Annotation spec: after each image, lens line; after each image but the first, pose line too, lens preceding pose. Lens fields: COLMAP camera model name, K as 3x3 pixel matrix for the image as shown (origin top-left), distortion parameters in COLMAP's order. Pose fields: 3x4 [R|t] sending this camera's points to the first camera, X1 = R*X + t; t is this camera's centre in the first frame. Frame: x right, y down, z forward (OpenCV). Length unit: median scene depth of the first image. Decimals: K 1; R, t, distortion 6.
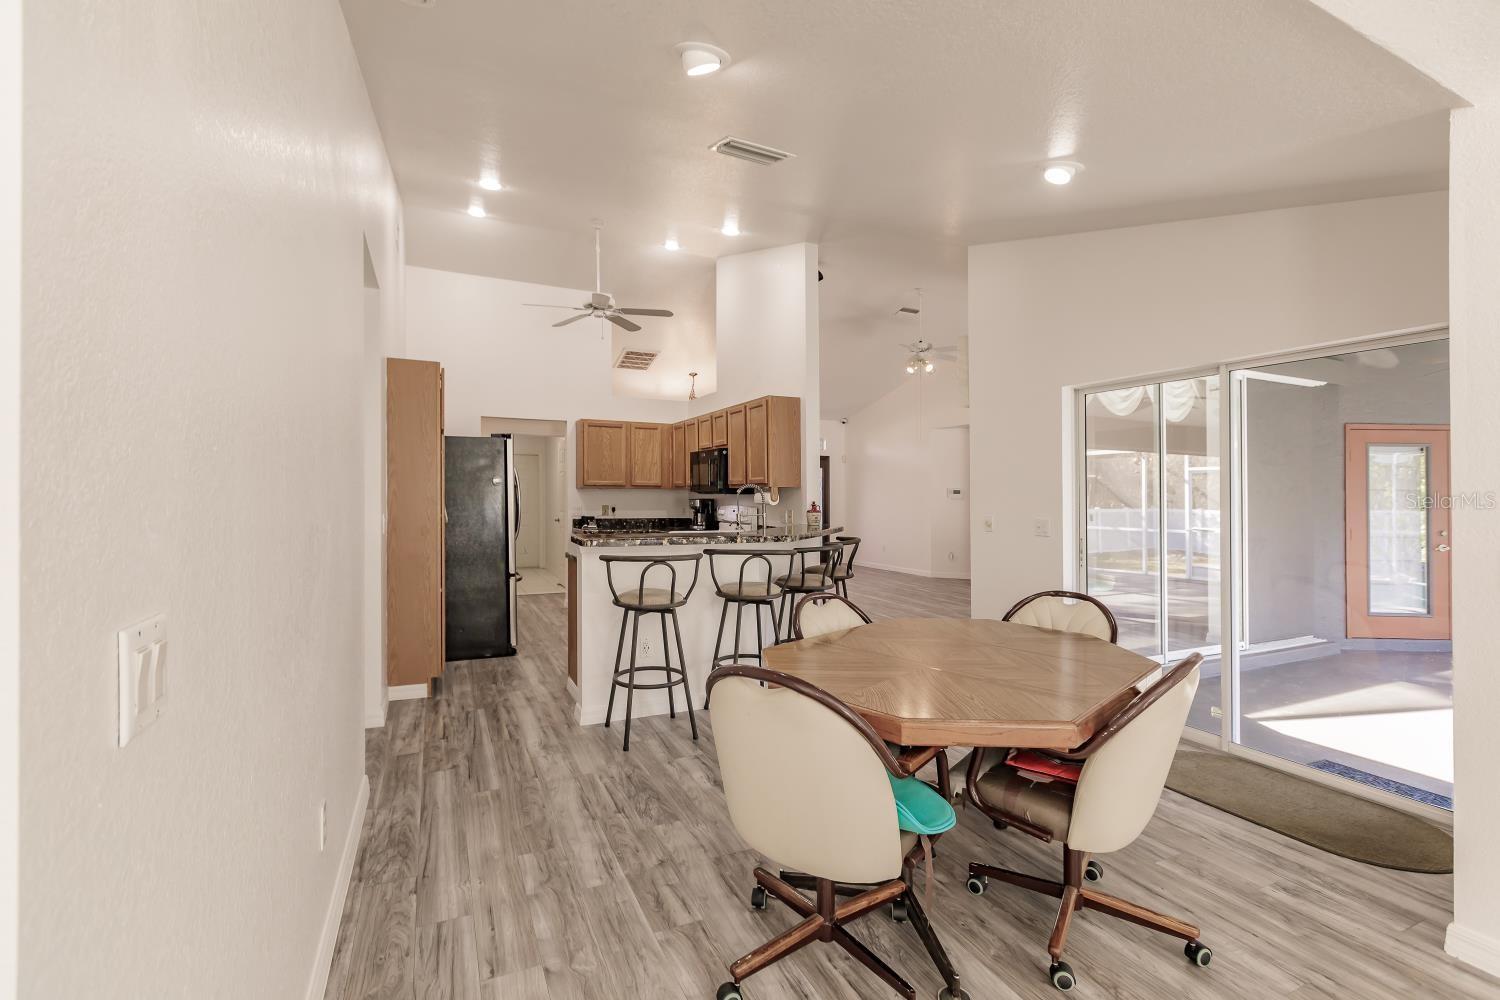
lens RADIAL K [[662.6, 0, 750.0], [0, 662.6, 500.0], [0, 0, 1]] dist [-0.014985, 0.000069]
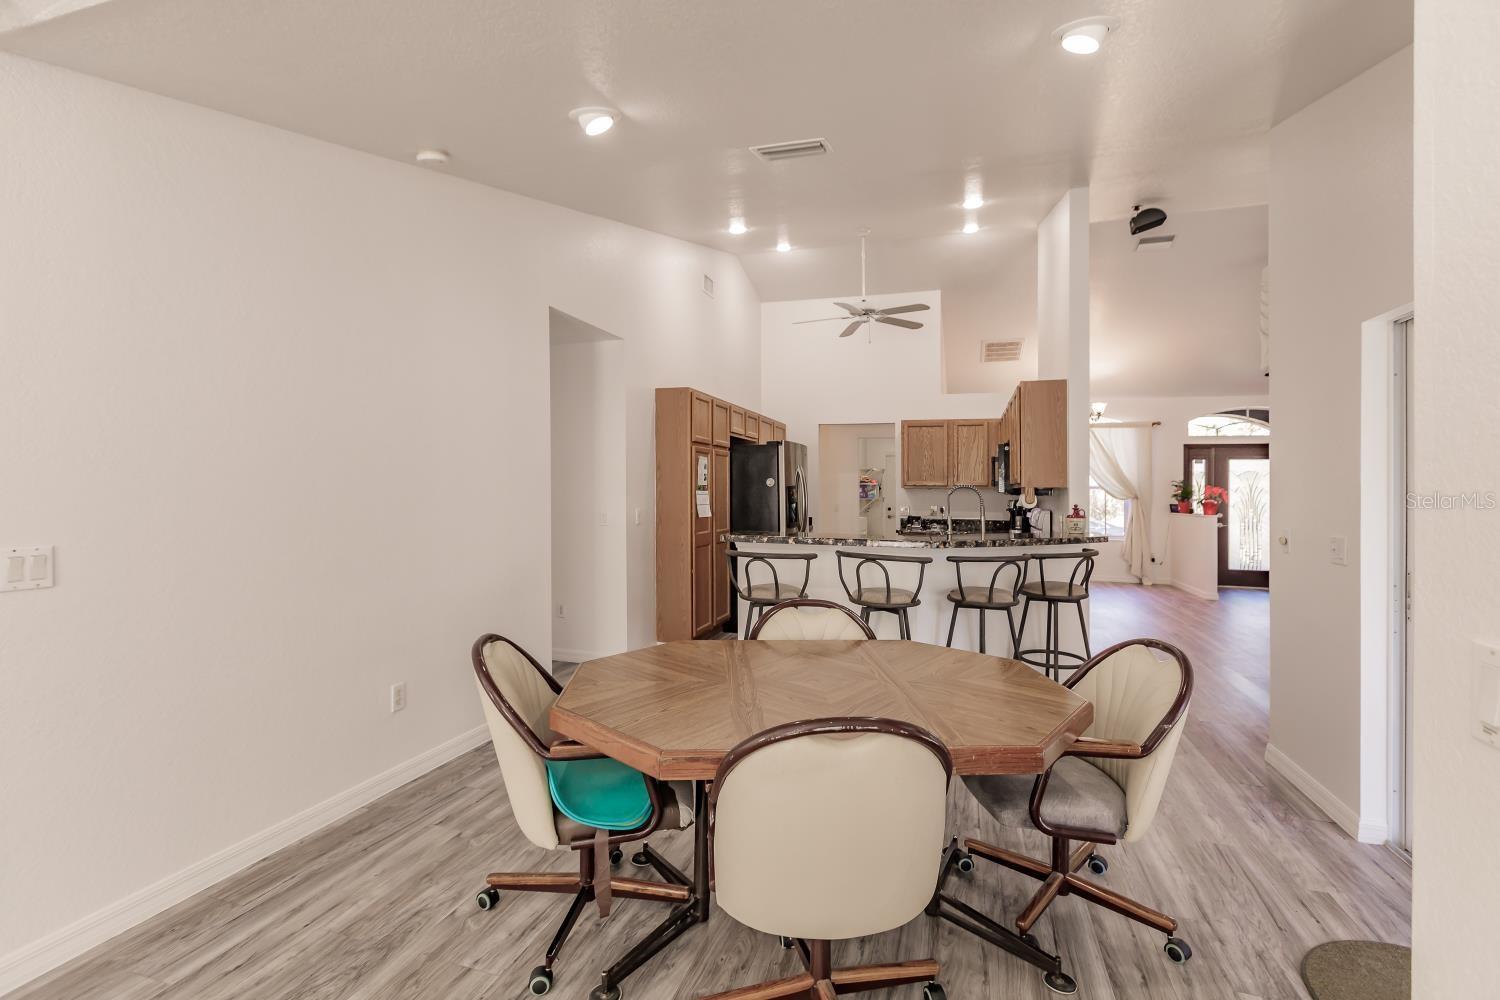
lens RADIAL K [[662.6, 0, 750.0], [0, 662.6, 500.0], [0, 0, 1]] dist [-0.014985, 0.000069]
pose [[0.733497, 0.010040, -0.679618, 0.268242], [-0.009447, 0.999945, 0.004576, -0.002463], [0.679627, 0.003064, 0.733552, 0.095532]]
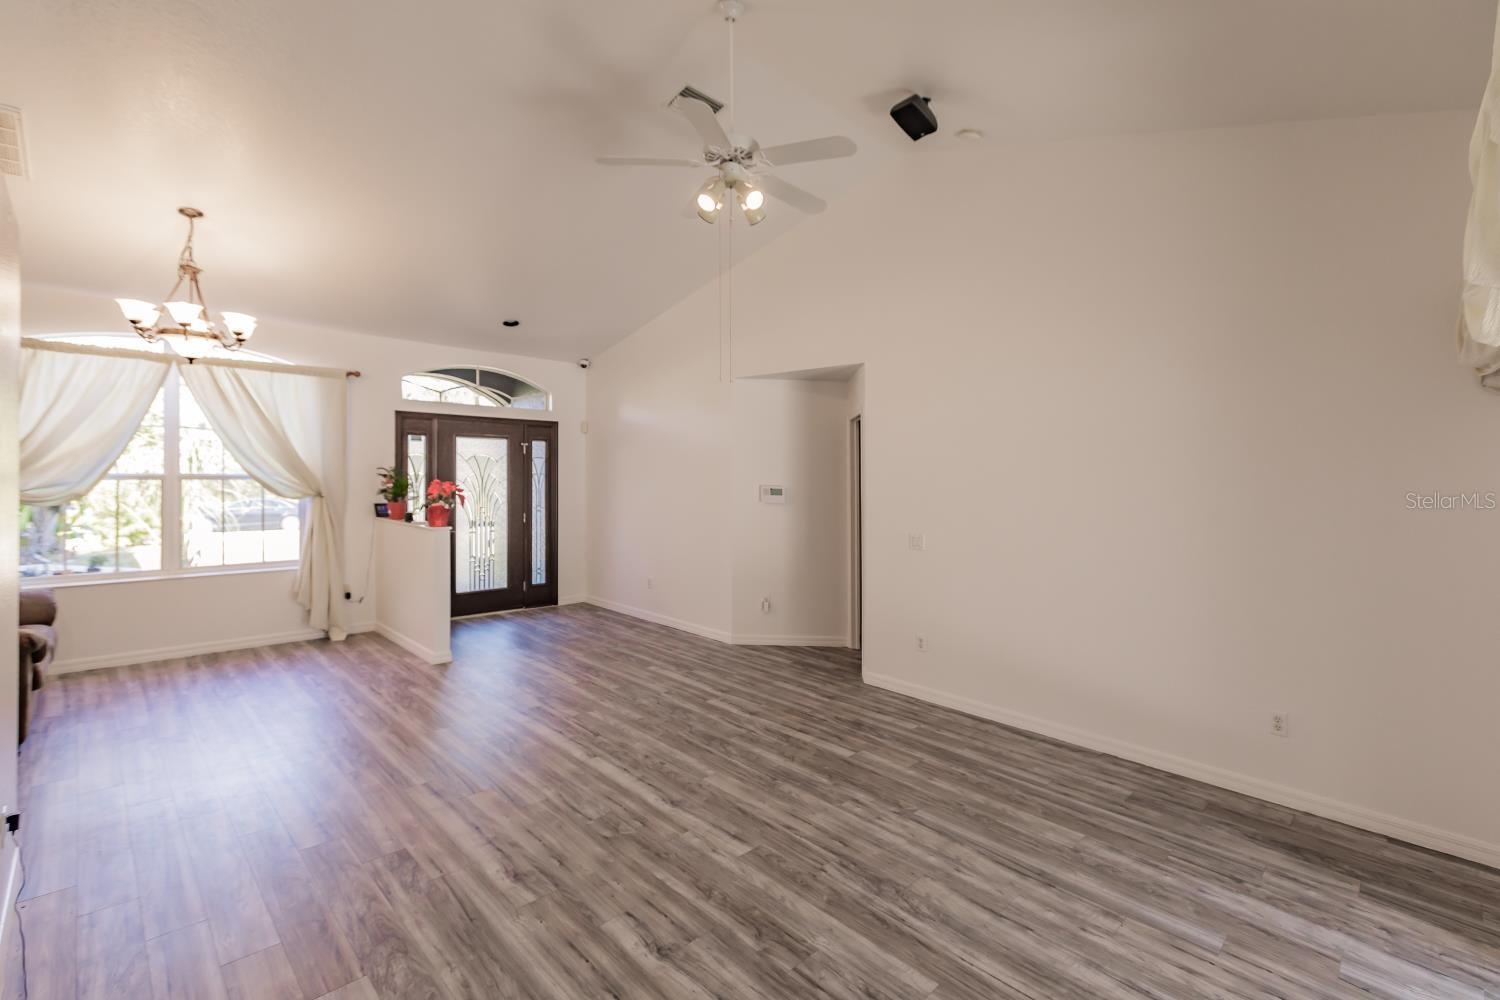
lens RADIAL K [[672.2, 0, 751.8], [0, 672.2, 472.1], [0, 0, 1]] dist [0.000858, 0.000377]
pose [[0.945103, 0.010923, 0.326590, 0.157701], [-0.011486, 0.999934, -0.000205, -0.043199], [-0.326570, -0.003558, 0.945166, 0.694924]]
